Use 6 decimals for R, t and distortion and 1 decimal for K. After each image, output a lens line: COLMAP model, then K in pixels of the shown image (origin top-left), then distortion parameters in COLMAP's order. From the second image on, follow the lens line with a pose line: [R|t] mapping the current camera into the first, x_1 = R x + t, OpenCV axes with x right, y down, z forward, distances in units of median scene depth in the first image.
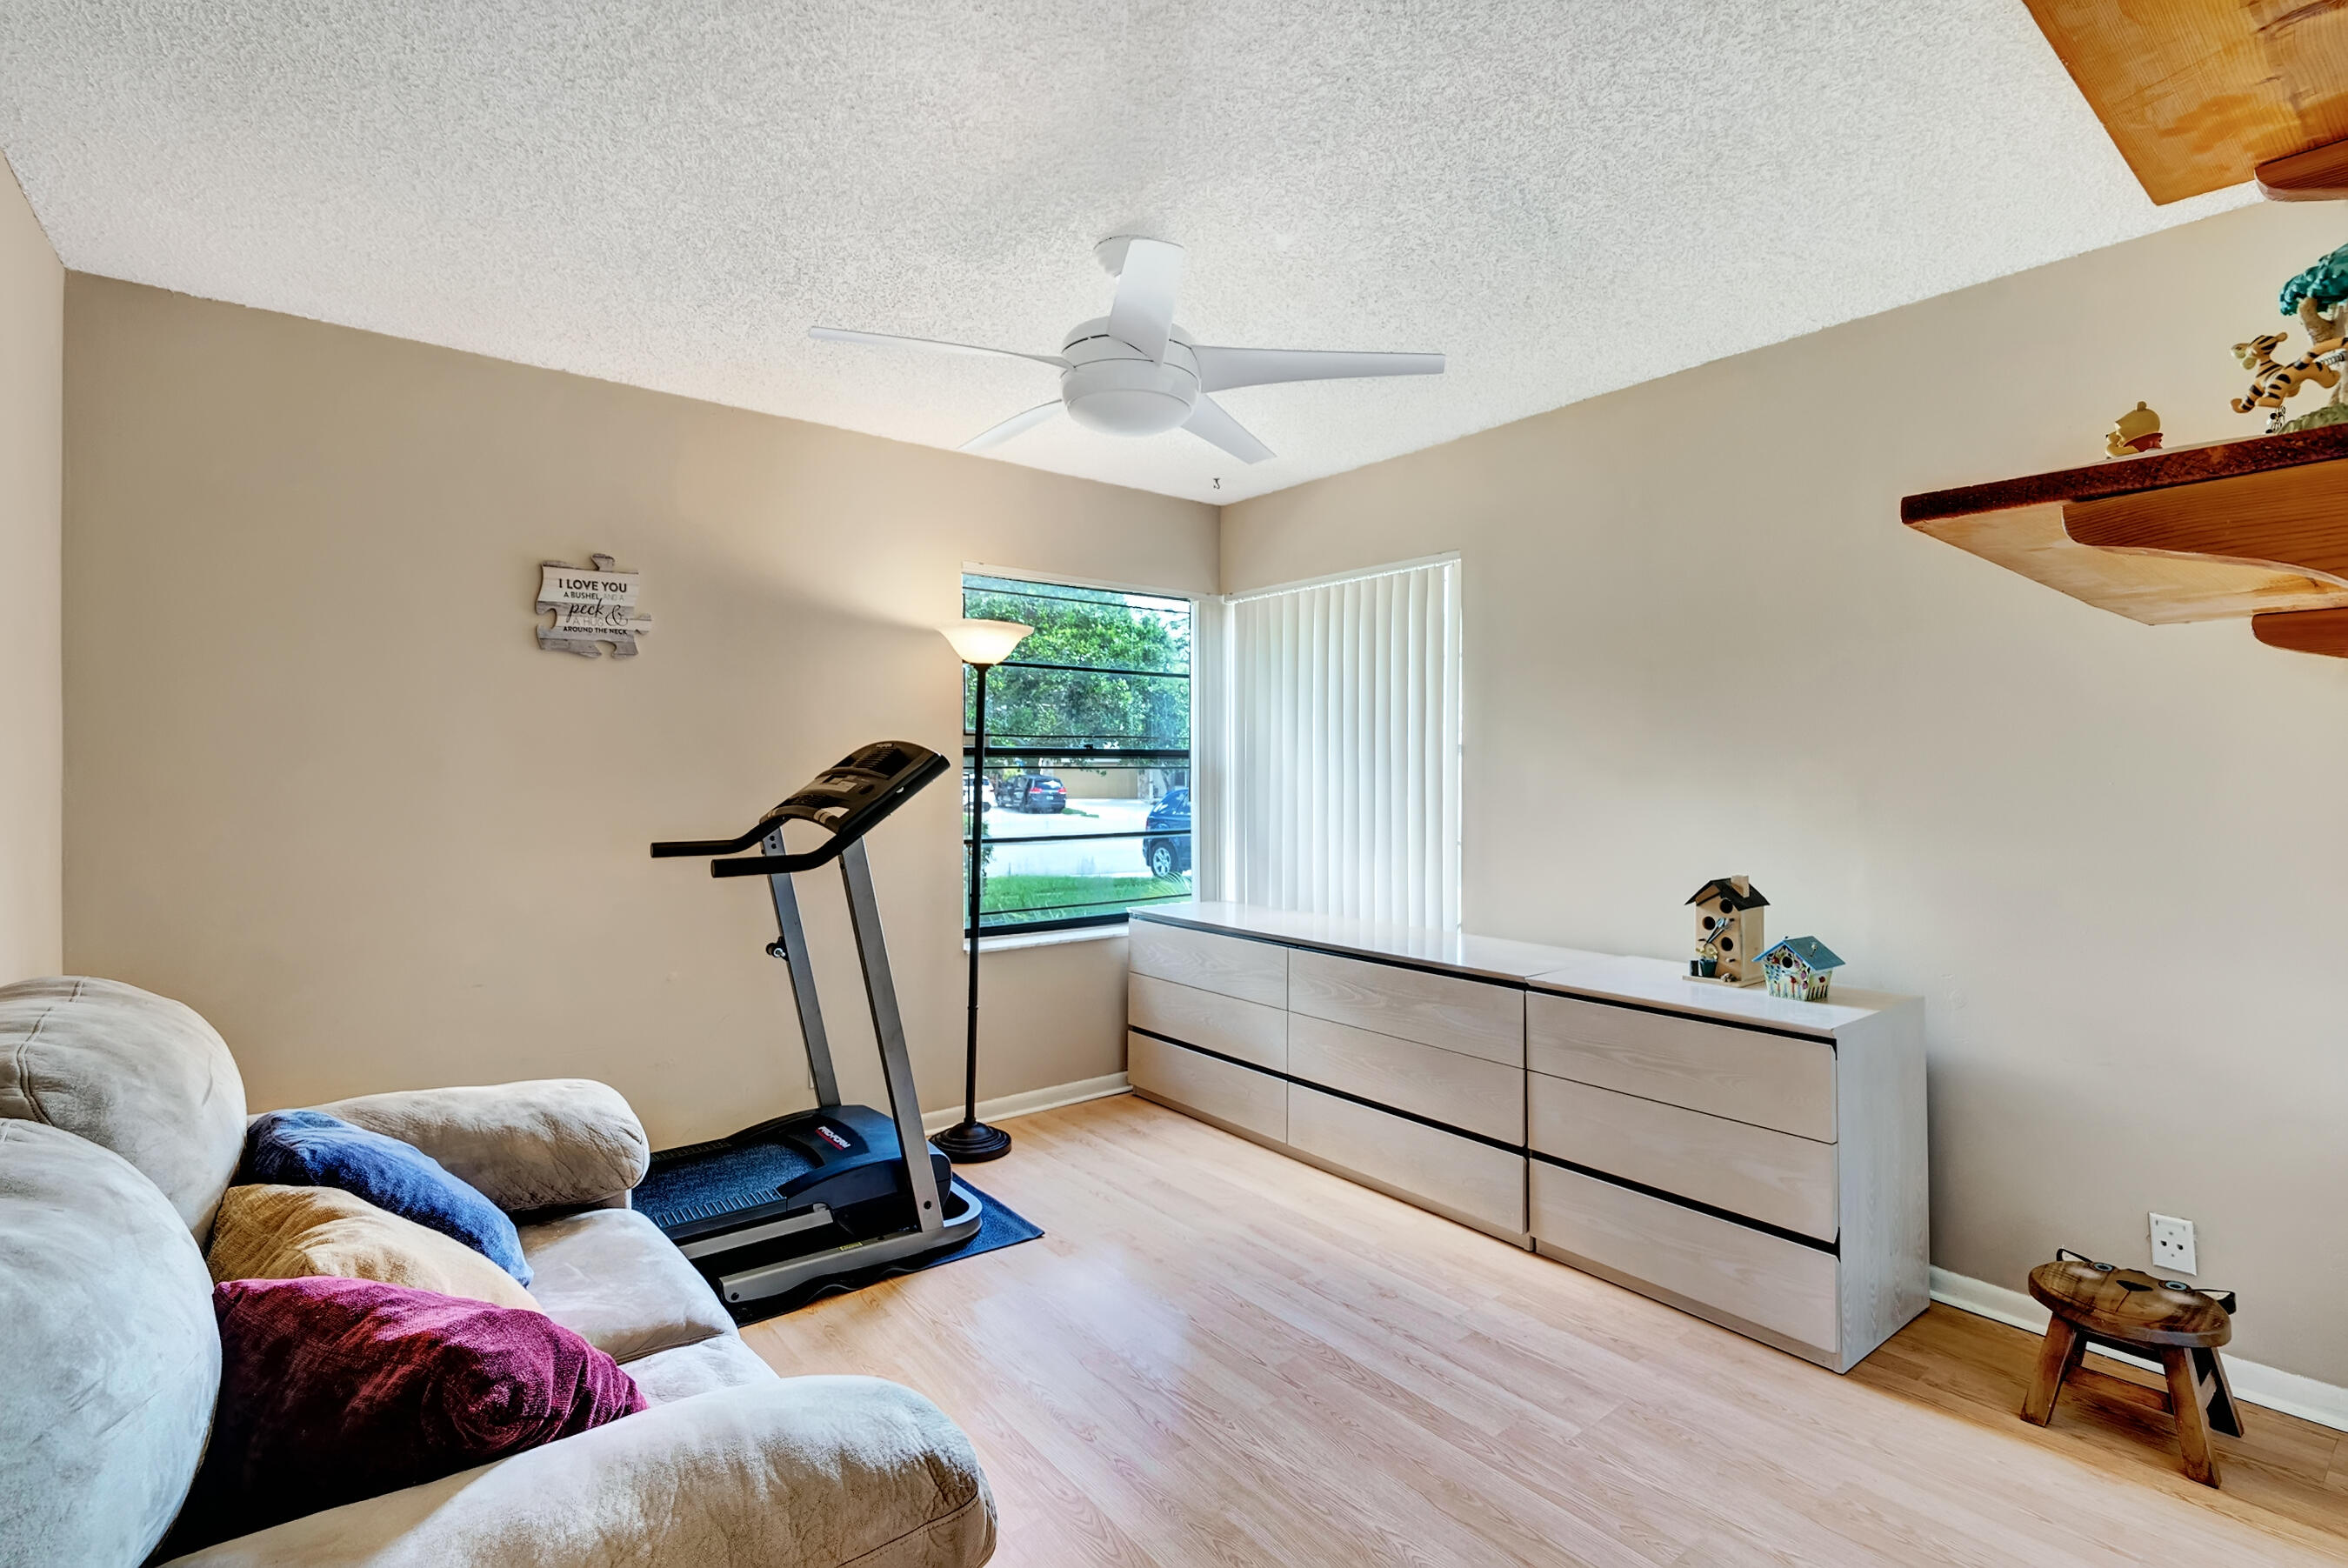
lens RADIAL K [[1082.4, 0, 1187.1], [0, 1082.4, 761.4], [0, 0, 1]] dist [-0.000951, -0.000844]
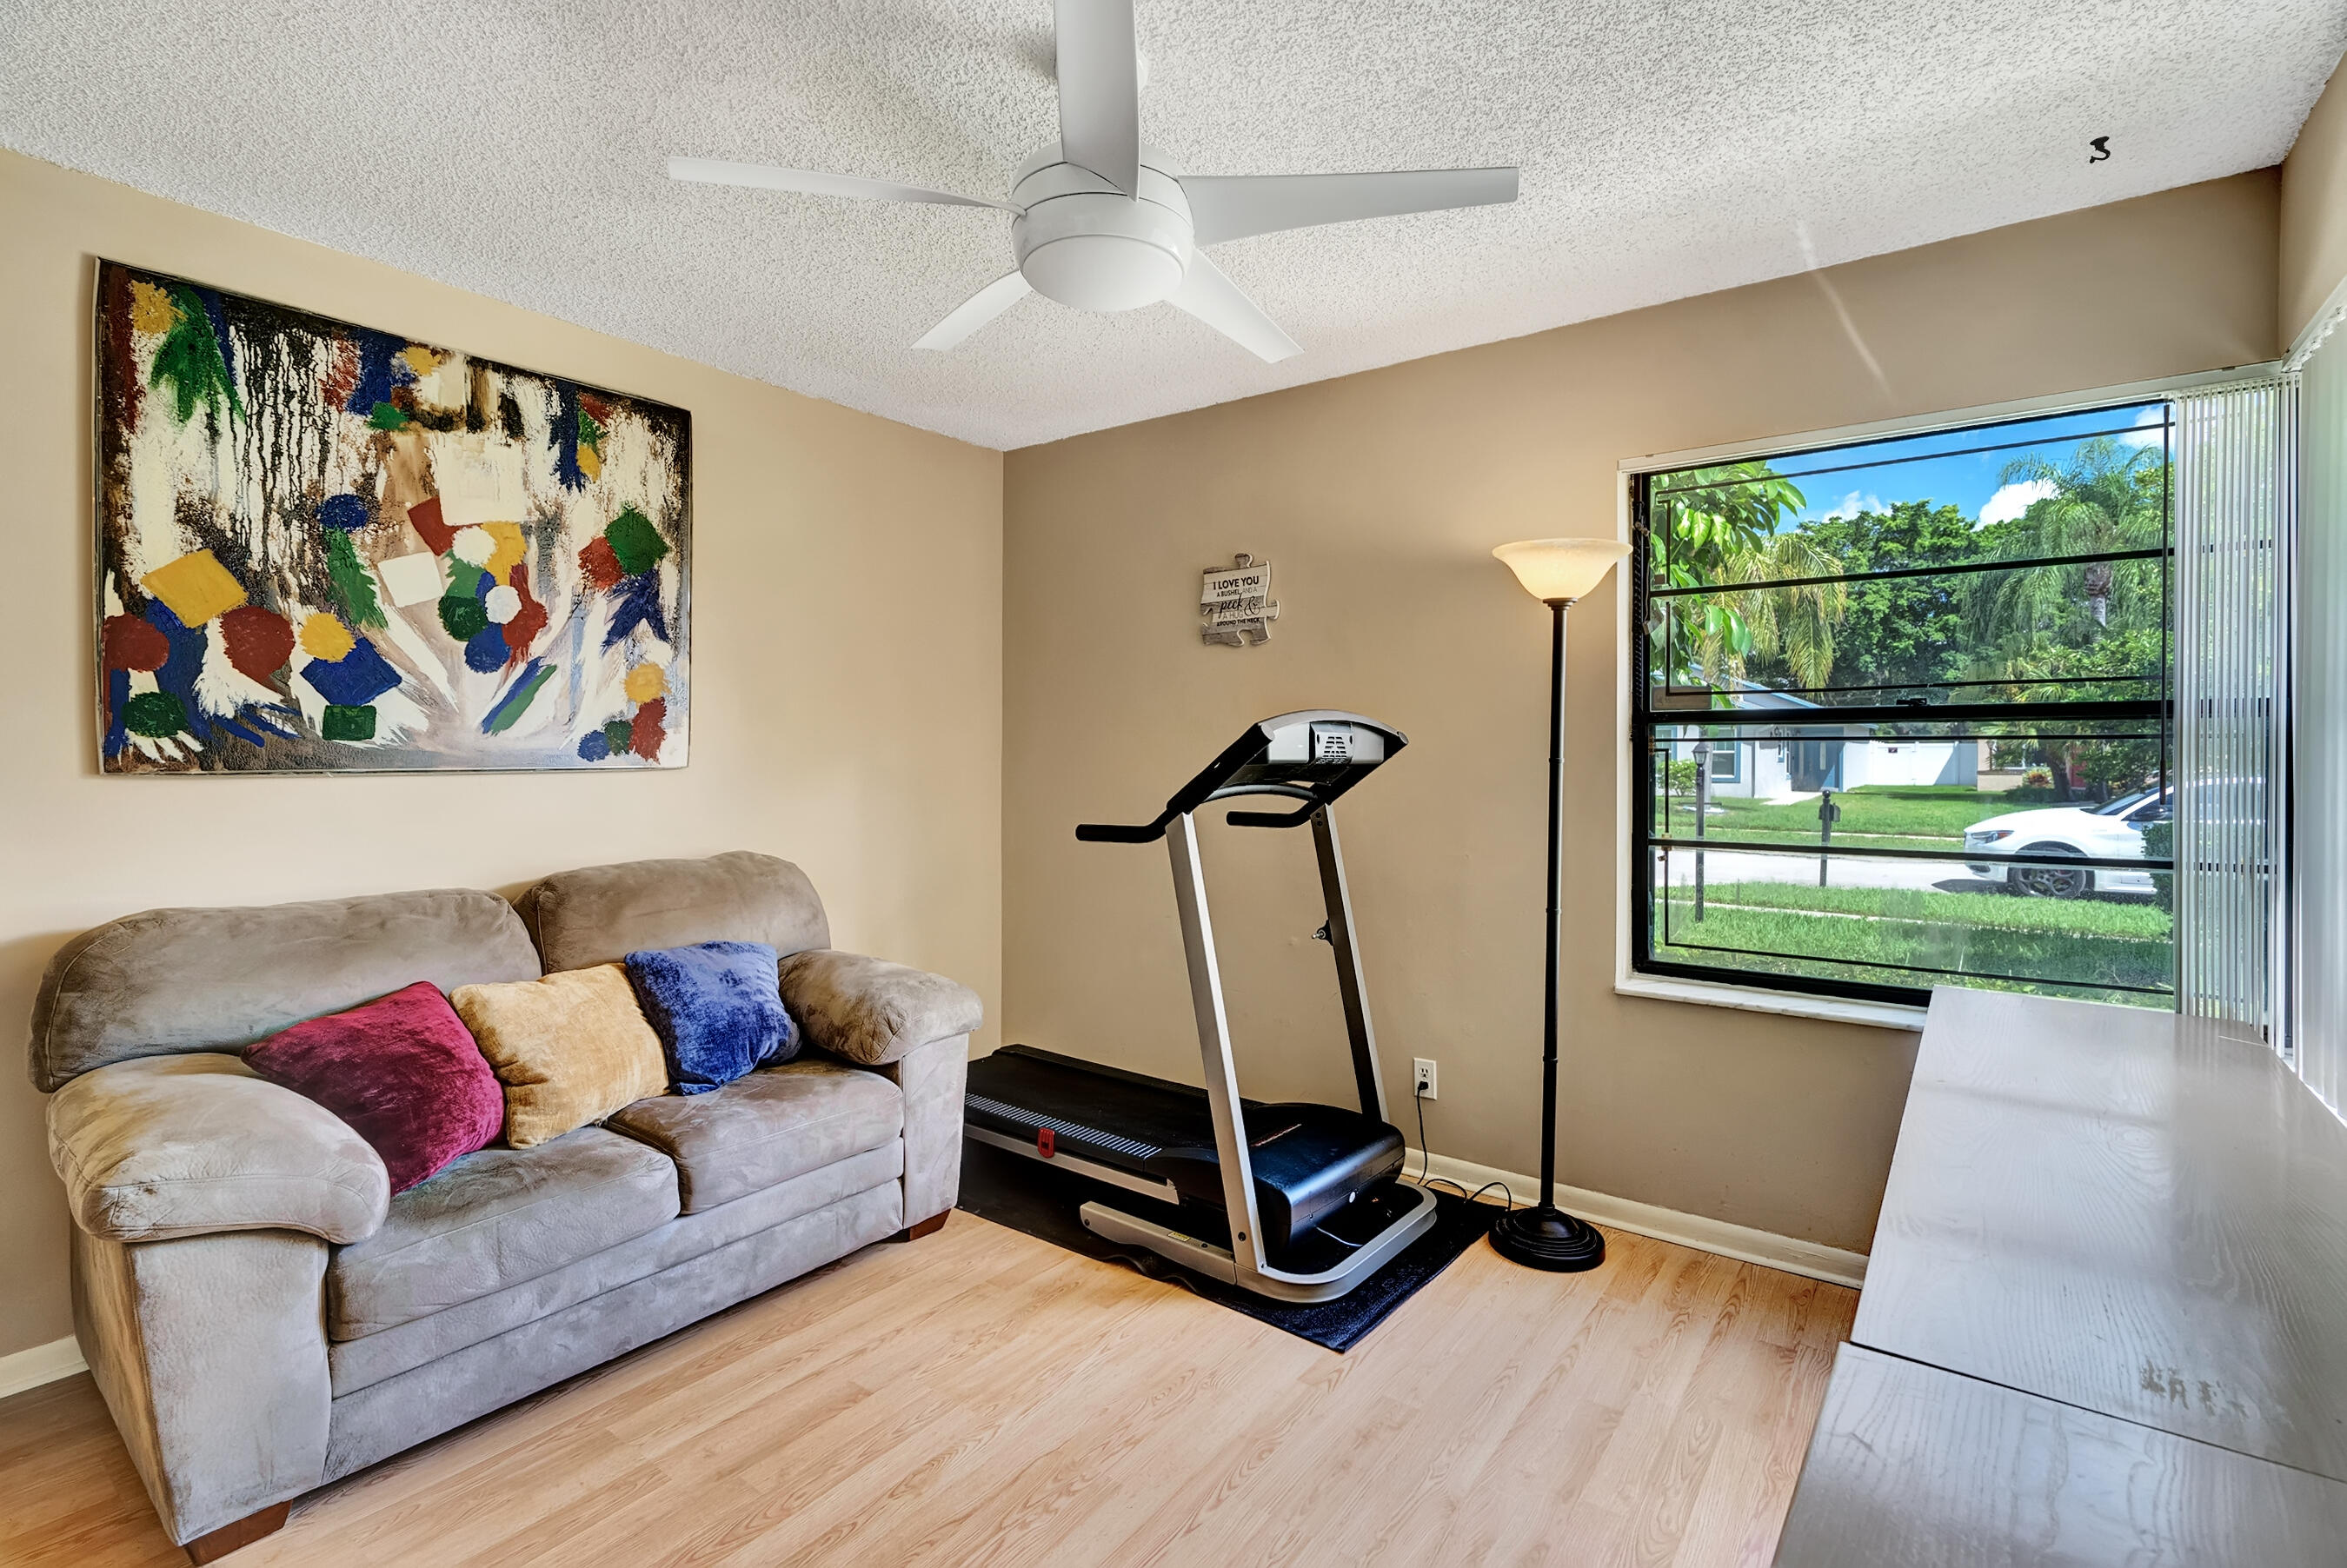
lens RADIAL K [[1081.7, 0, 1161.2], [0, 1081.7, 743.0], [0, 0, 1]] dist [-0.003368, -0.000253]
pose [[0.248116, -0.000844, -0.968730, 0.531061], [0.014364, 0.999893, 0.002807, 0.001592], [0.968624, -0.014611, 0.248102, 0.636604]]
